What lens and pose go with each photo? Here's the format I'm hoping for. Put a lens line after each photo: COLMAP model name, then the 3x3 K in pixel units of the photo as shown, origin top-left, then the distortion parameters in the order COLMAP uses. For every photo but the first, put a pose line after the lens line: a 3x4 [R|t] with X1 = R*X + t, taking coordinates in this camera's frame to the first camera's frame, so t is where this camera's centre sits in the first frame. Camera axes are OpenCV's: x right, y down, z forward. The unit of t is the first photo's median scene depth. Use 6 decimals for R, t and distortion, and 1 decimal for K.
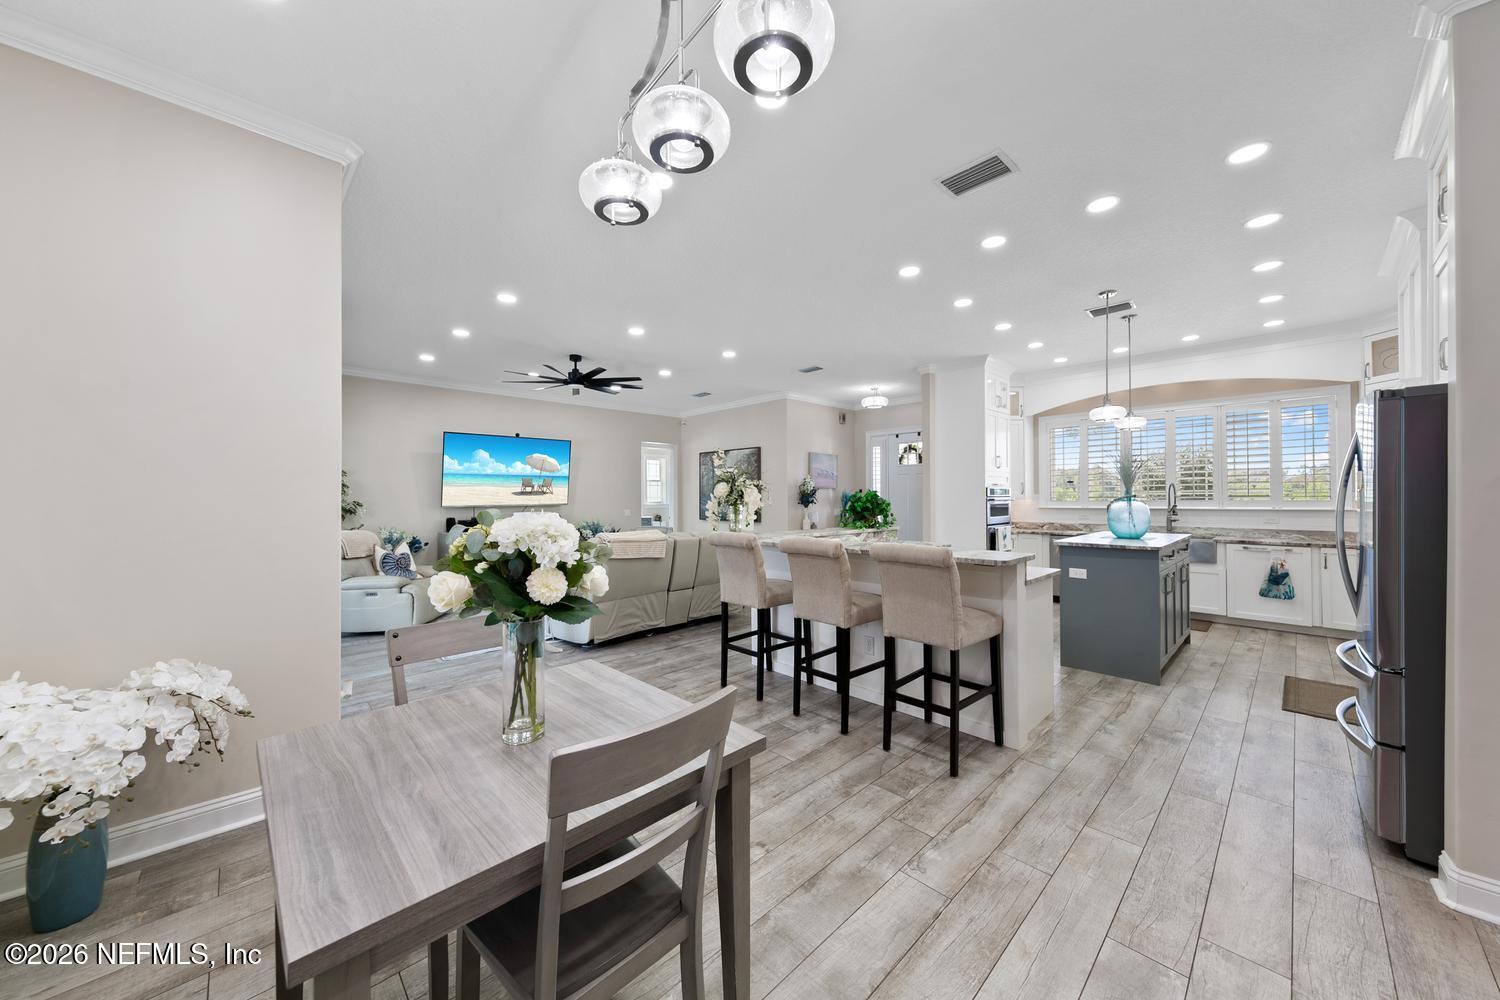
lens RADIAL K [[536.9, 0, 765.9], [0, 536.9, 503.9], [0, 0, 1]] dist [0.012671, -0.000302]
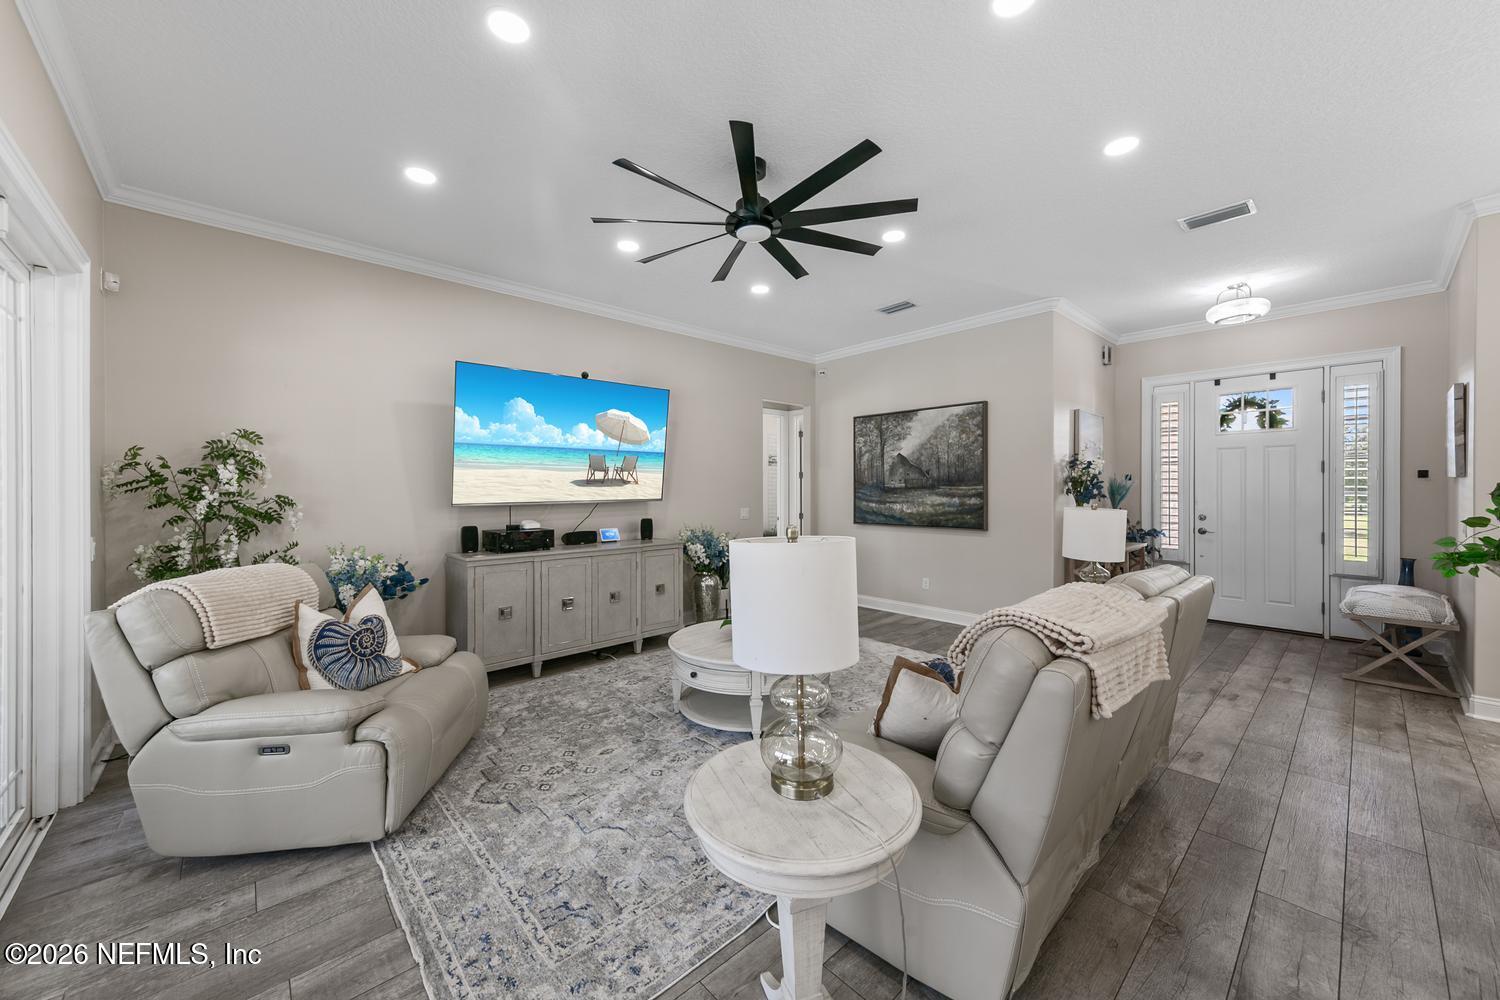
lens RADIAL K [[536.9, 0, 749.1], [0, 536.9, 522.4], [0, 0, 1]] dist [0.012671, -0.000302]
pose [[0.999541, 0.002730, -0.030176, -0.276751], [-0.001251, 0.998803, 0.048907, -0.004912], [0.030273, -0.048847, 0.998347, 0.453884]]
